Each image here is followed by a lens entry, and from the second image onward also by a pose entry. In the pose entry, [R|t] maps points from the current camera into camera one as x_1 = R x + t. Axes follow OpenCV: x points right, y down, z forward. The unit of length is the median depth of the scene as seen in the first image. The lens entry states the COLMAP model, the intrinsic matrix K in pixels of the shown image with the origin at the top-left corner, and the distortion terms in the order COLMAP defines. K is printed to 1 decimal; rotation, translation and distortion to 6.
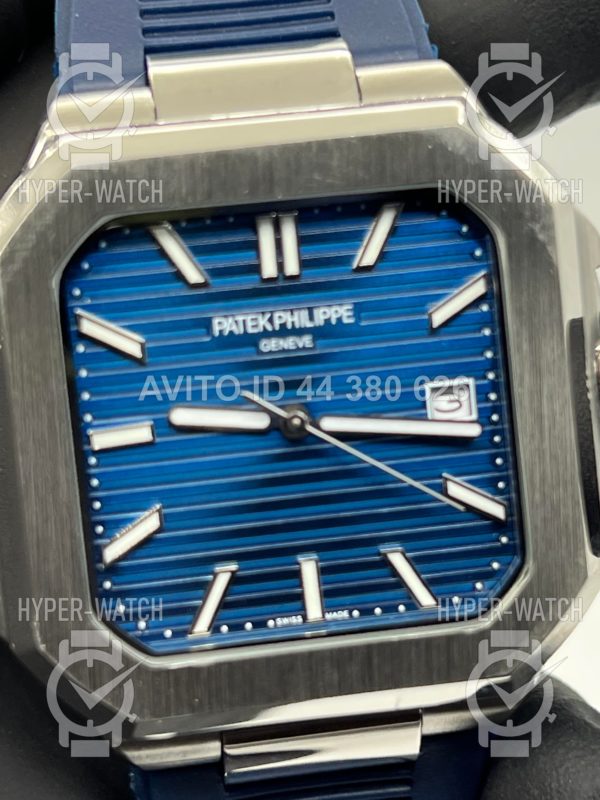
lens RADIAL K [[1806.8, 0, 300.0], [0, 1806.8, 400.0], [0, 0, 1]] dist [0.160071, 0.138639]
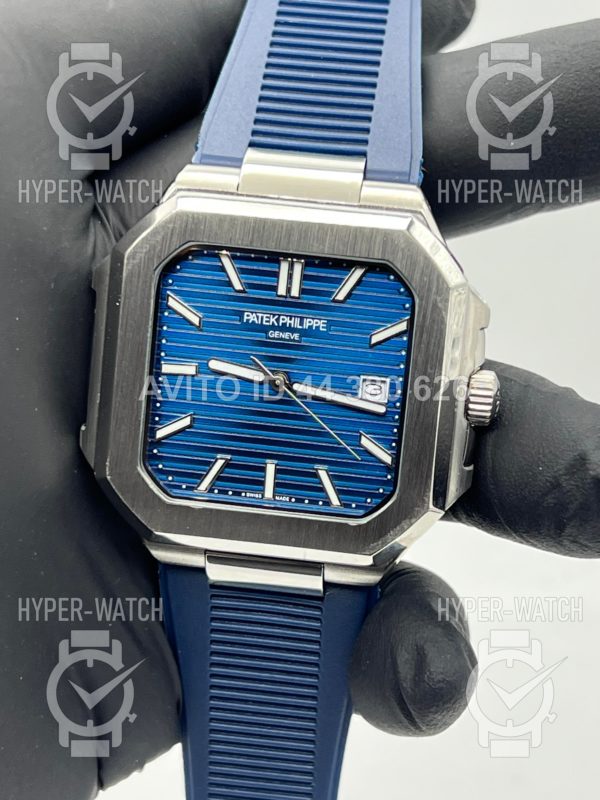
lens RADIAL K [[1806.8, 0, 300.0], [0, 1806.8, 400.0], [0, 0, 1]] dist [0.160071, 0.138639]
pose [[0.961438, 0.212549, -0.174525, 0.314293], [-0.203673, 0.976709, 0.067500, -0.089094], [0.184807, -0.029351, 0.982336, -0.657805]]
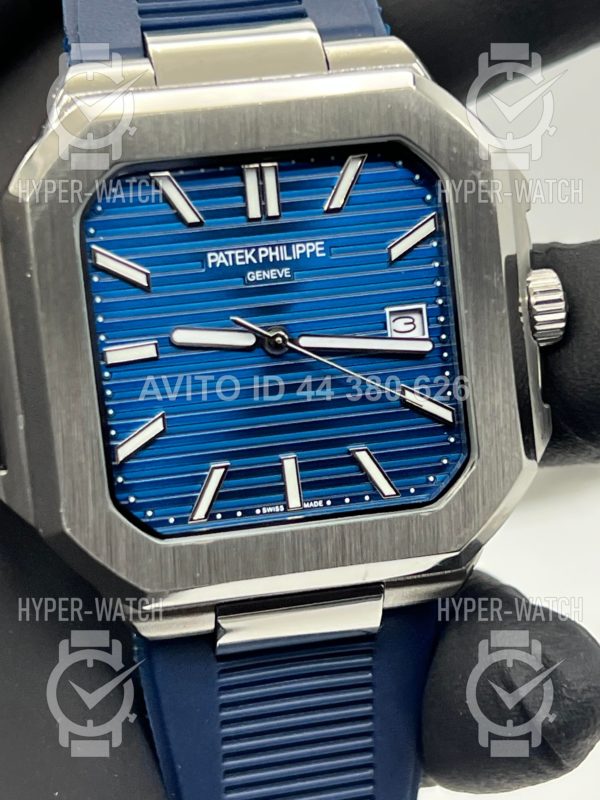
lens RADIAL K [[1806.8, 0, 300.0], [0, 1806.8, 400.0], [0, 0, 1]] dist [0.160071, 0.138639]
pose [[0.998294, -0.010734, 0.057384, -0.055874], [0.011257, 0.999898, -0.008810, 0.061553], [-0.057283, 0.009441, 0.998313, -0.181619]]
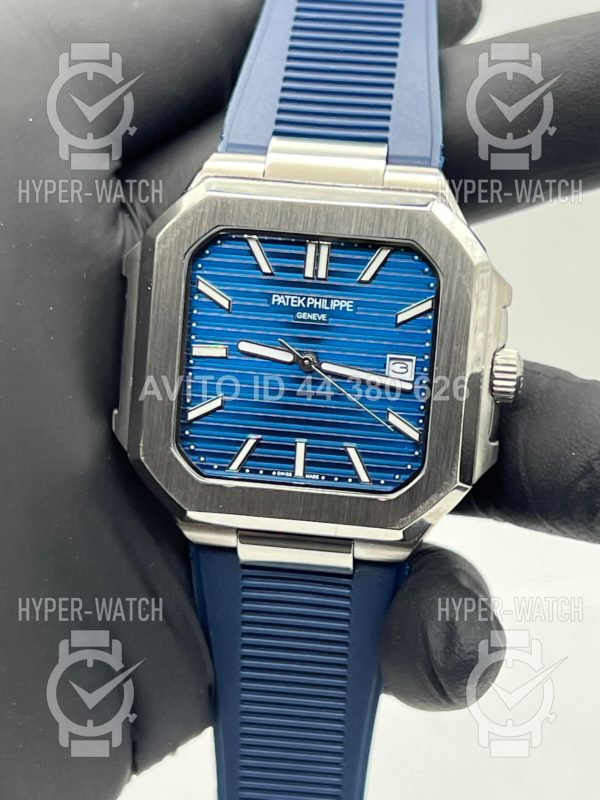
lens RADIAL K [[1806.8, 0, 300.0], [0, 1806.8, 400.0], [0, 0, 1]] dist [0.160071, 0.138639]
pose [[0.966072, 0.191791, -0.172976, 0.296007], [-0.187514, 0.981410, 0.040892, -0.021311], [0.177603, -0.007069, 0.984077, -0.704164]]
